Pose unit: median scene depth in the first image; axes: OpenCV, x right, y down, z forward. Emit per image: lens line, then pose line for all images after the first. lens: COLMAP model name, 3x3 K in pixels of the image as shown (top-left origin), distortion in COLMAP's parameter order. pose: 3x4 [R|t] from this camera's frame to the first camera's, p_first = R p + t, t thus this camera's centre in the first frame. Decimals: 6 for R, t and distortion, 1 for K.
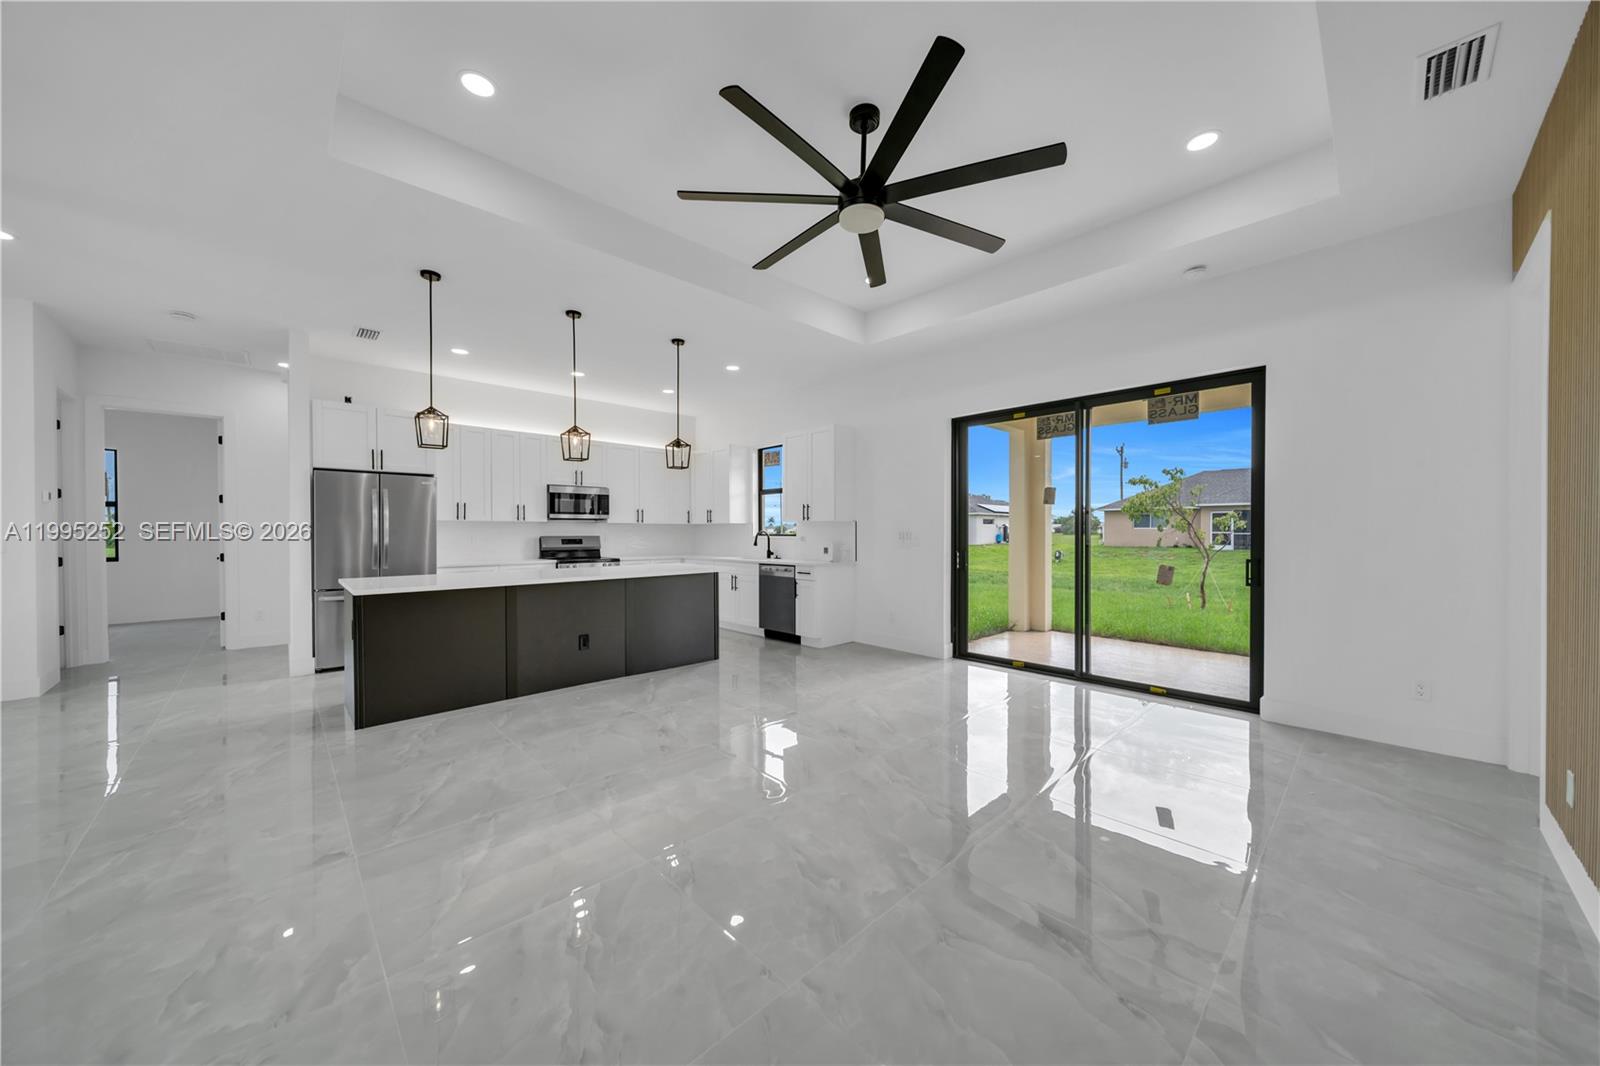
lens RADIAL K [[553.0, 0, 799.8], [0, 553.0, 534.3], [0, 0, 1]] dist [-0.000912, -0.001081]
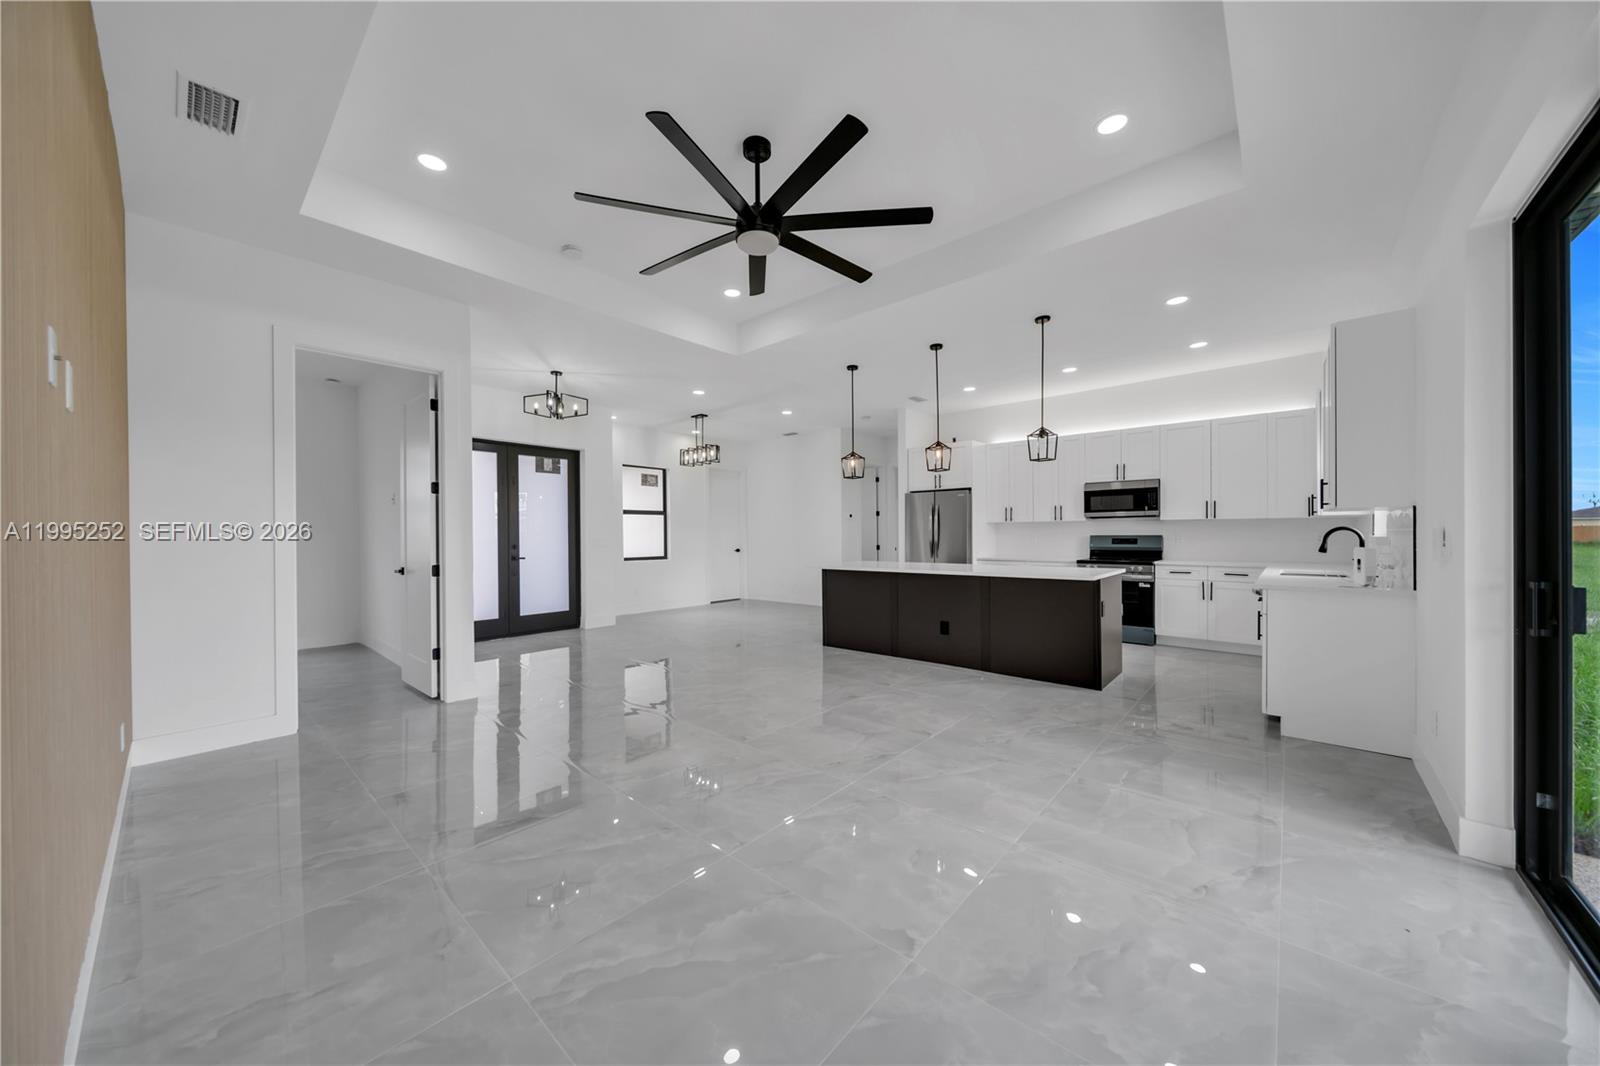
lens RADIAL K [[553.0, 0, 799.6], [0, 553.0, 536.5], [0, 0, 1]] dist [-0.000912, -0.001081]
pose [[0.084134, 0.004938, -0.996442, 0.515921], [0.002354, 0.999984, 0.005154, -0.000852], [0.996452, -0.002779, 0.084121, 0.427005]]
